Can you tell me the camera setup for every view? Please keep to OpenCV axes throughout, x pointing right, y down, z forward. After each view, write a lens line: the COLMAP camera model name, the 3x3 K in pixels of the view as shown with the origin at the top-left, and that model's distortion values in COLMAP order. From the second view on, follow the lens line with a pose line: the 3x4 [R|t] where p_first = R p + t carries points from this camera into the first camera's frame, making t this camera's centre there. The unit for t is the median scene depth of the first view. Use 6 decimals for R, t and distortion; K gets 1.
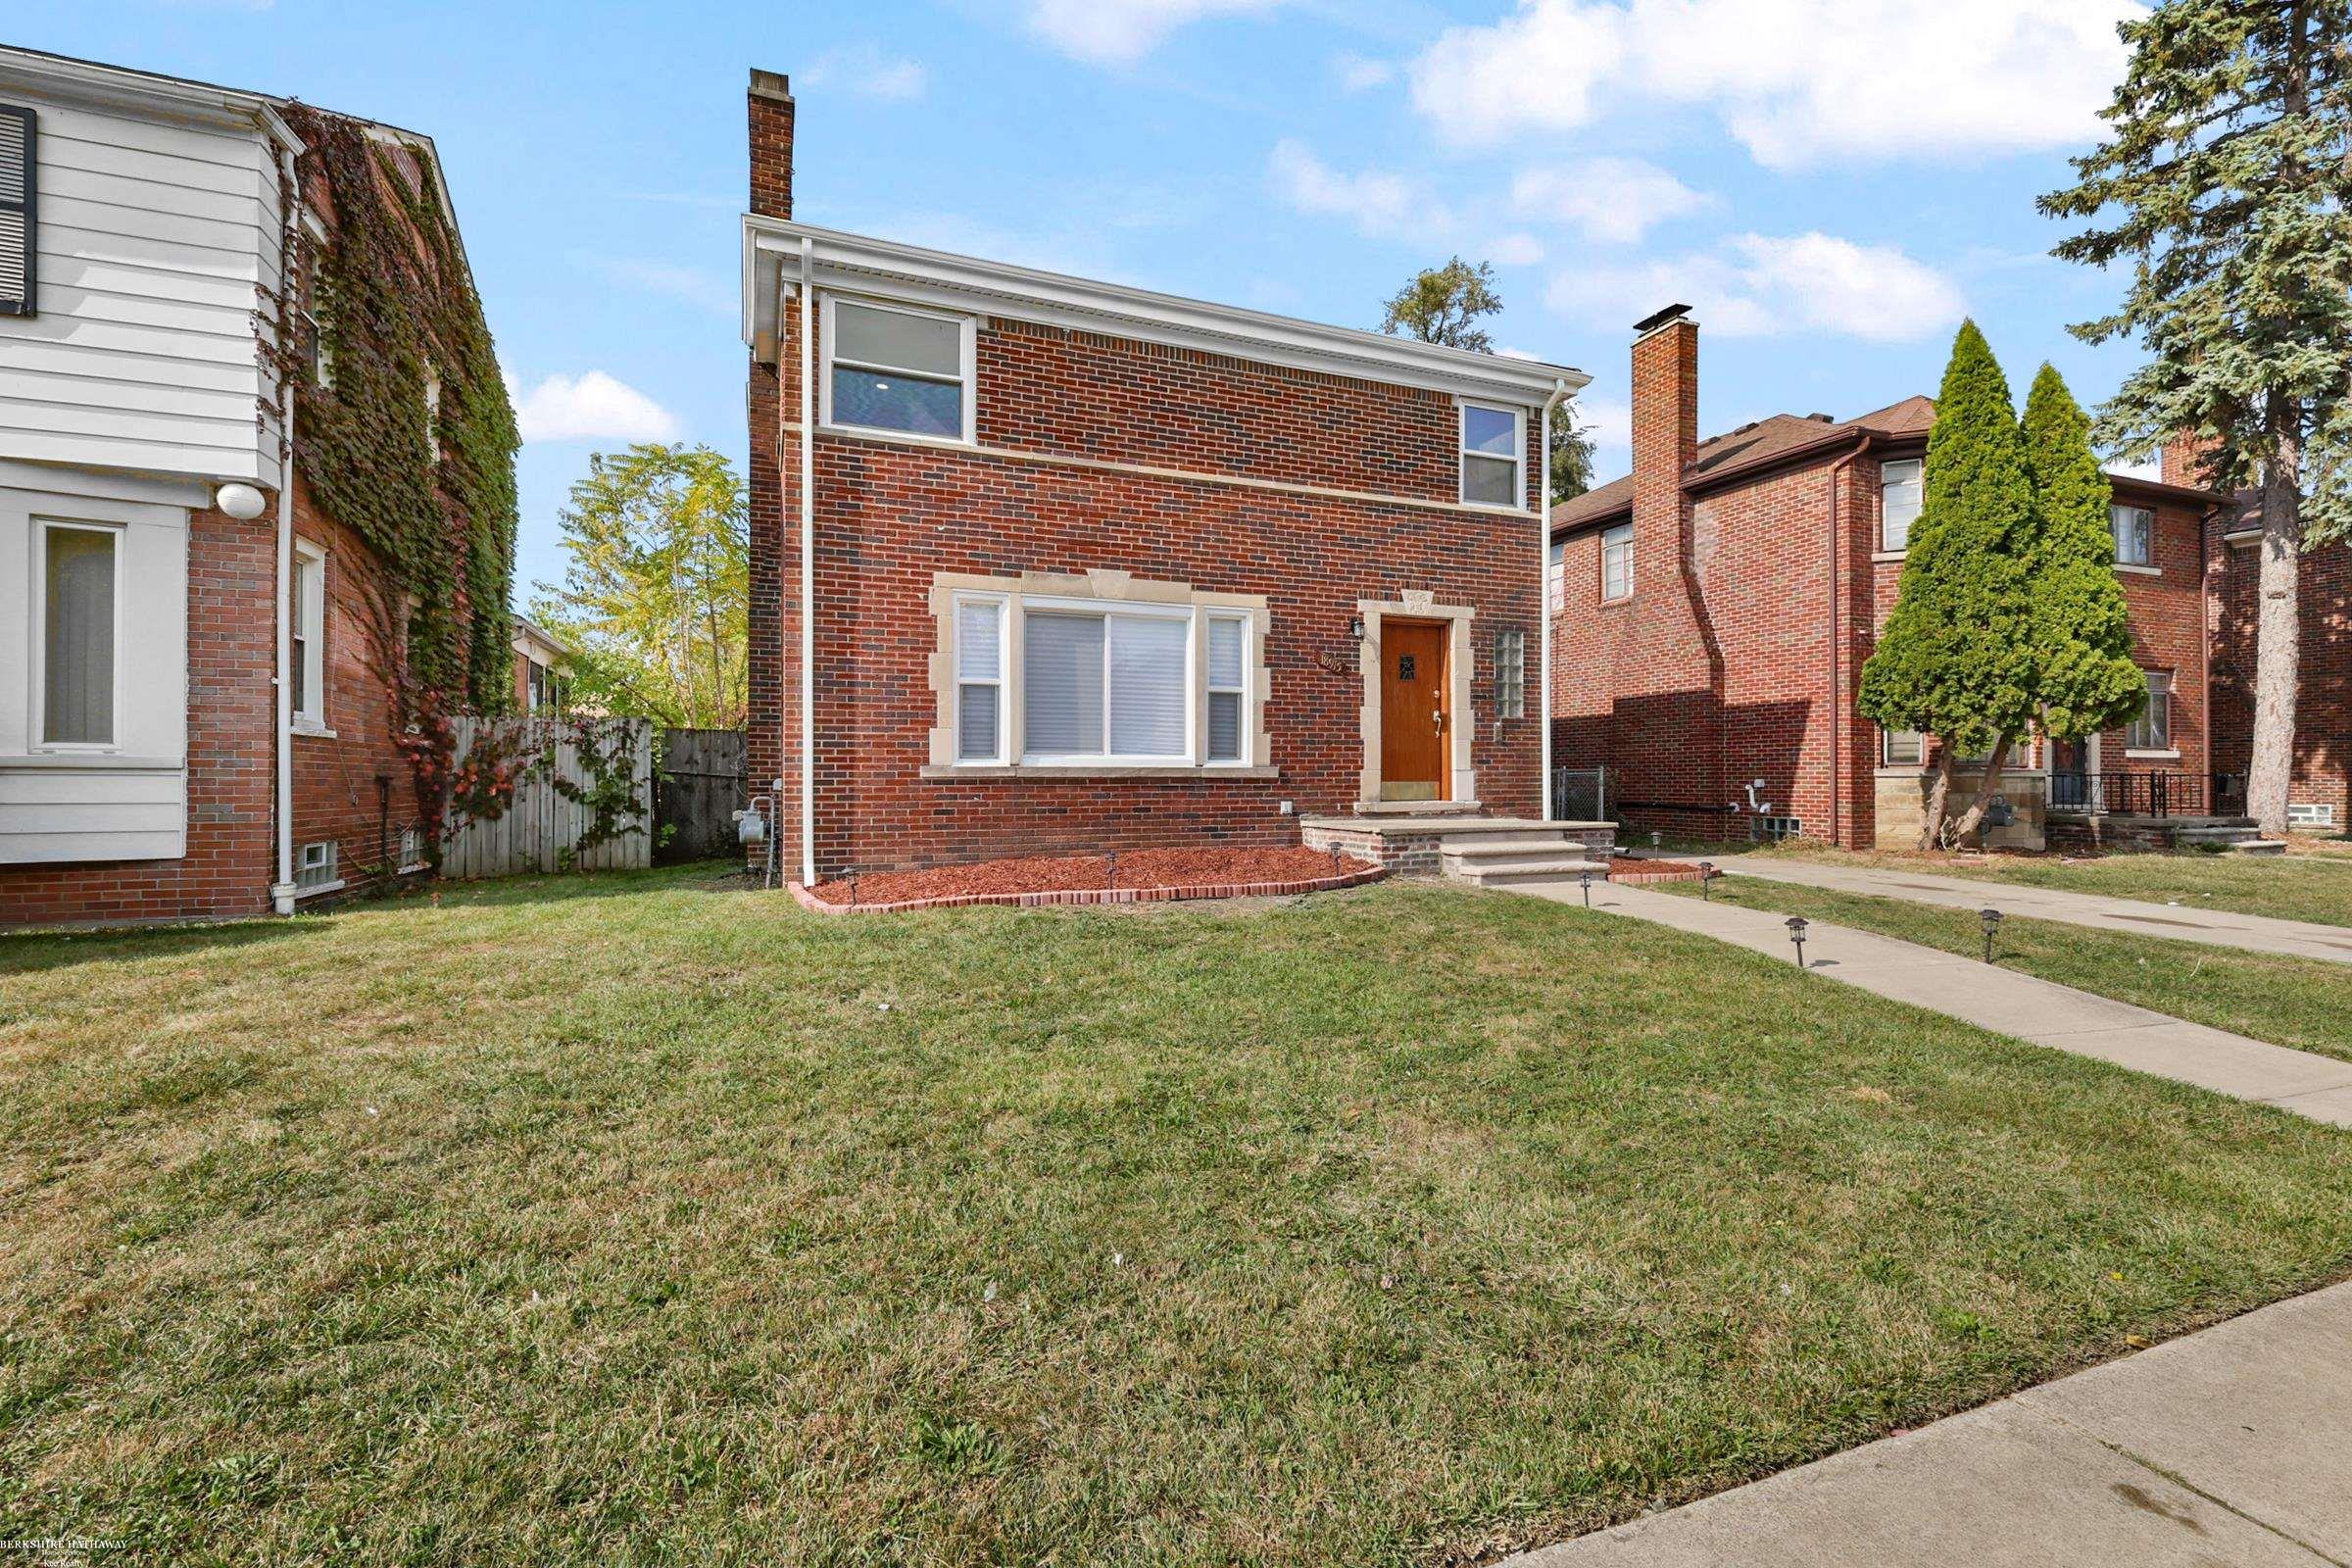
lens RADIAL K [[1020.5, 0, 1178.2], [0, 1020.5, 778.9], [0, 0, 1]] dist [0.002242, 0.000647]
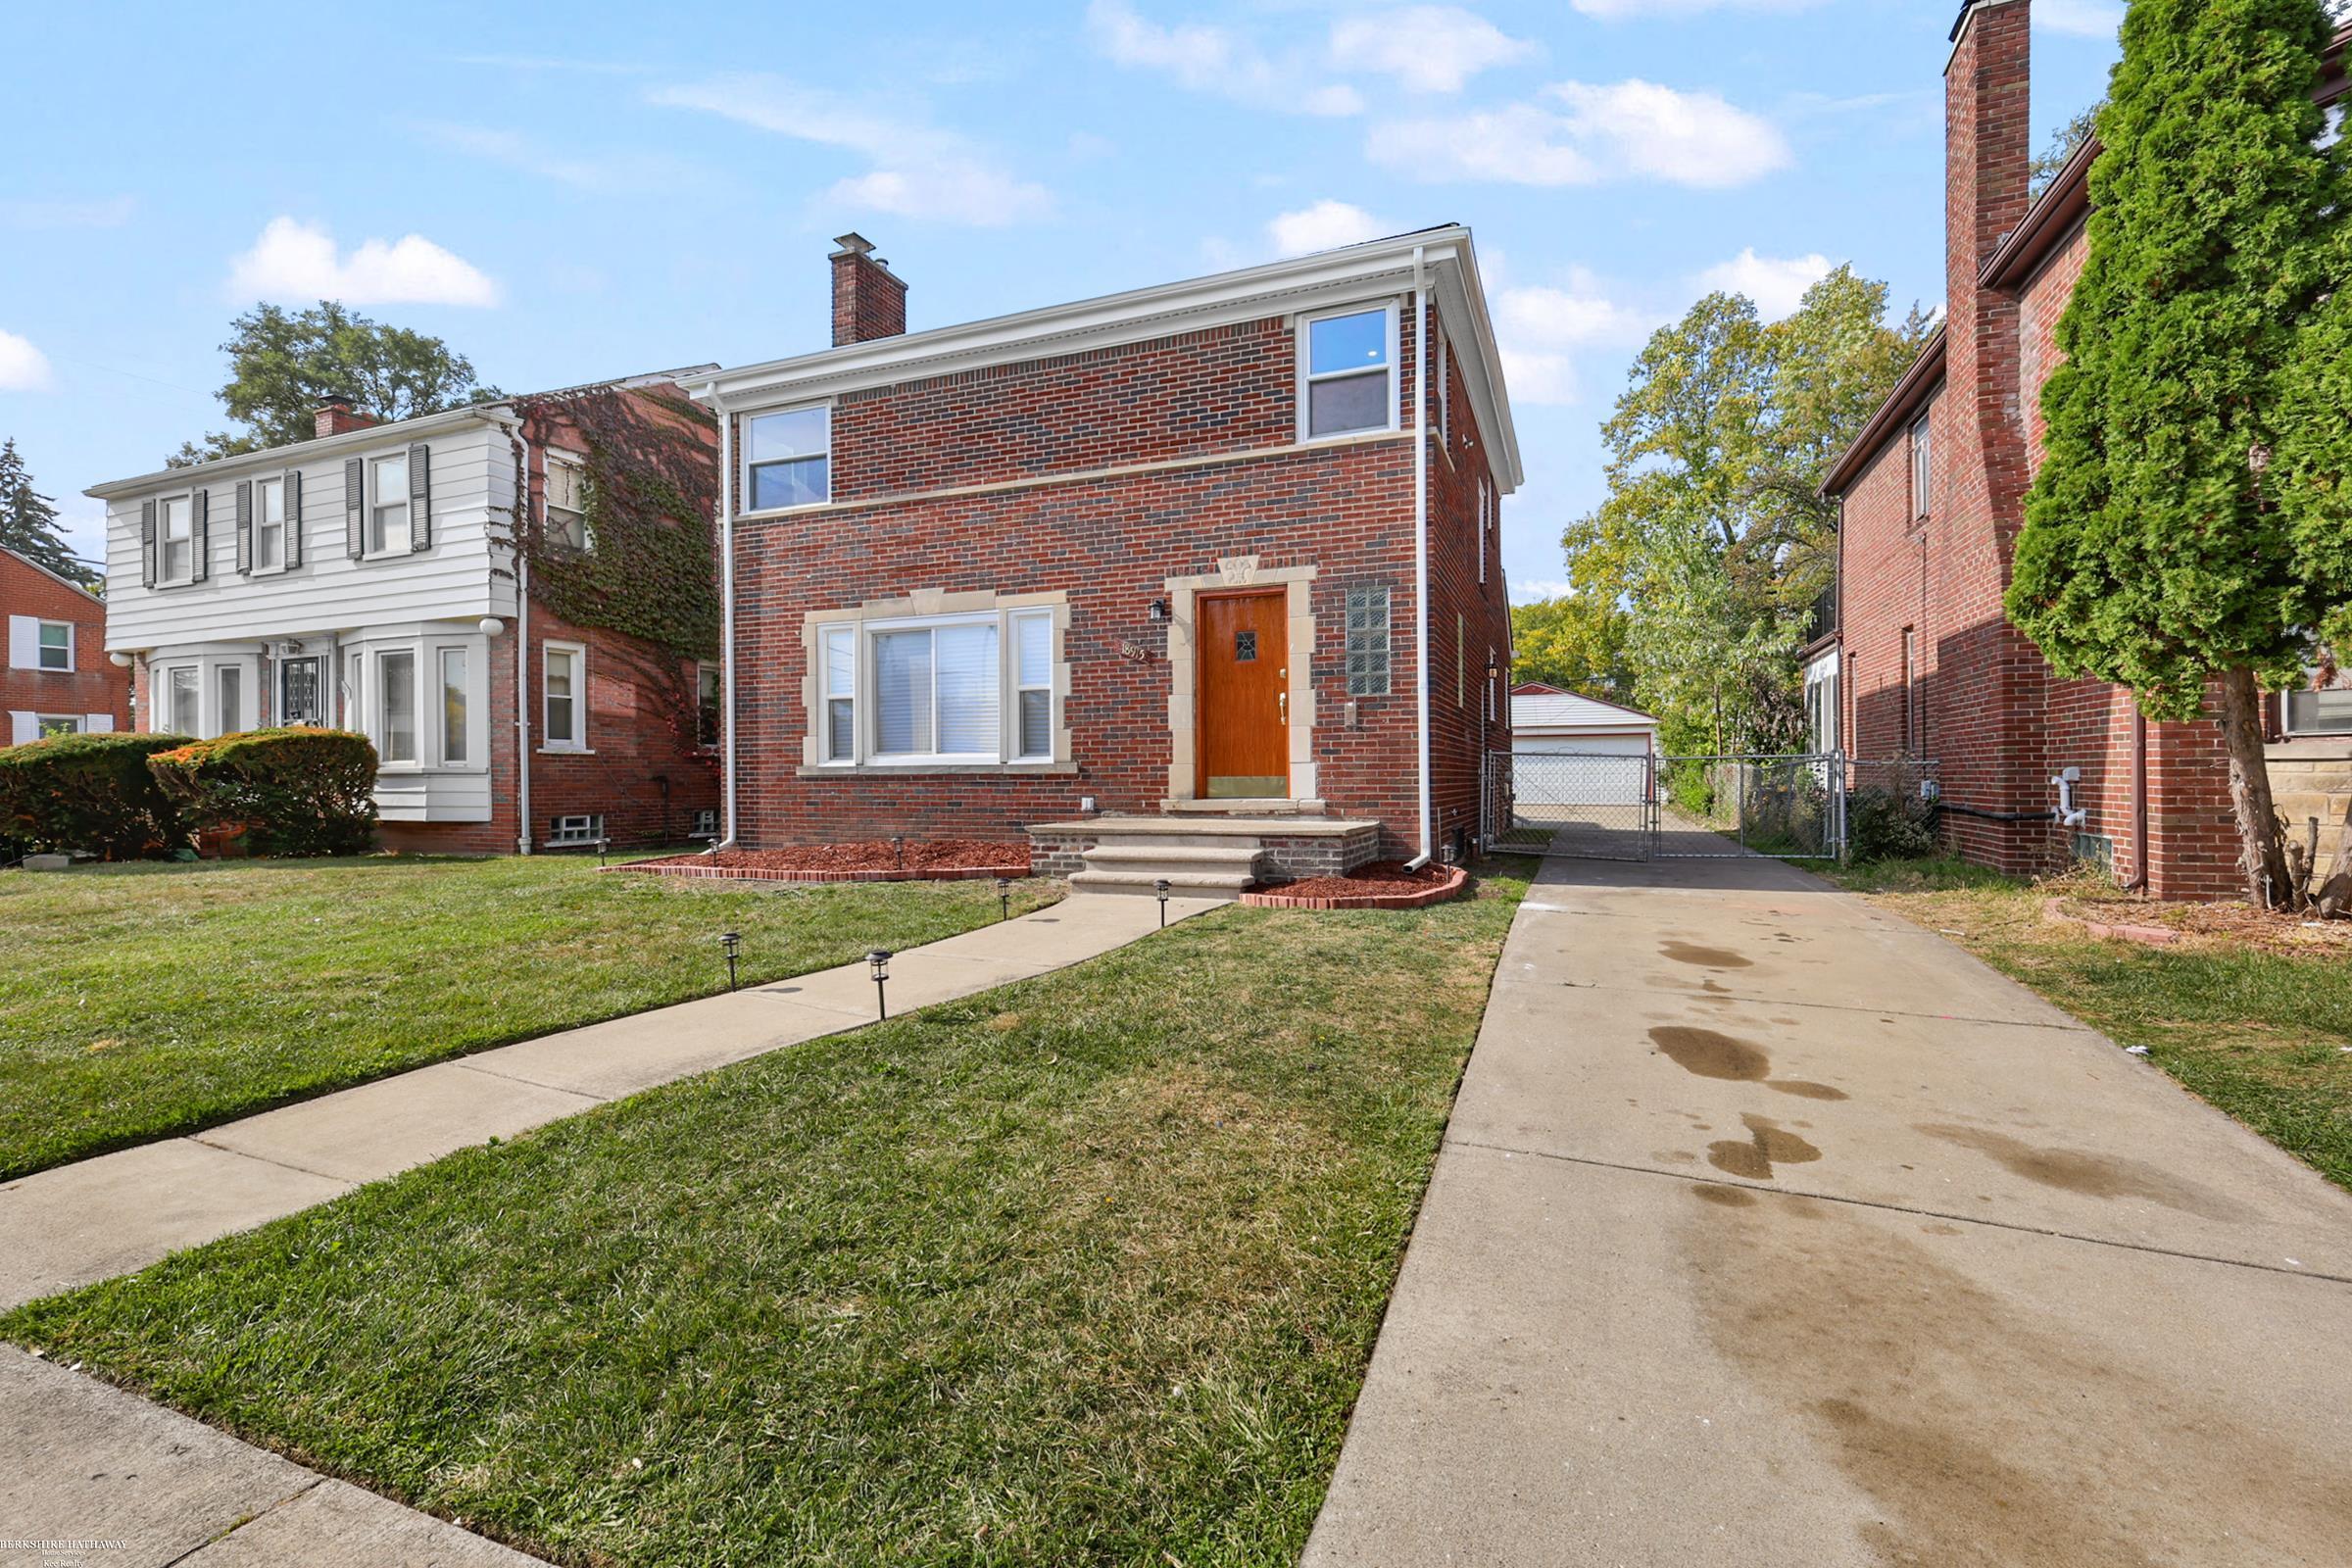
lens RADIAL K [[1020.5, 0, 1171.1], [0, 1020.5, 784.3], [0, 0, 1]] dist [0.002242, 0.000647]
pose [[0.726194, 0.001502, -0.687488, 0.847998], [0.006938, 0.999931, 0.009514, 0.000574], [0.687455, -0.011678, 0.726133, 0.349591]]
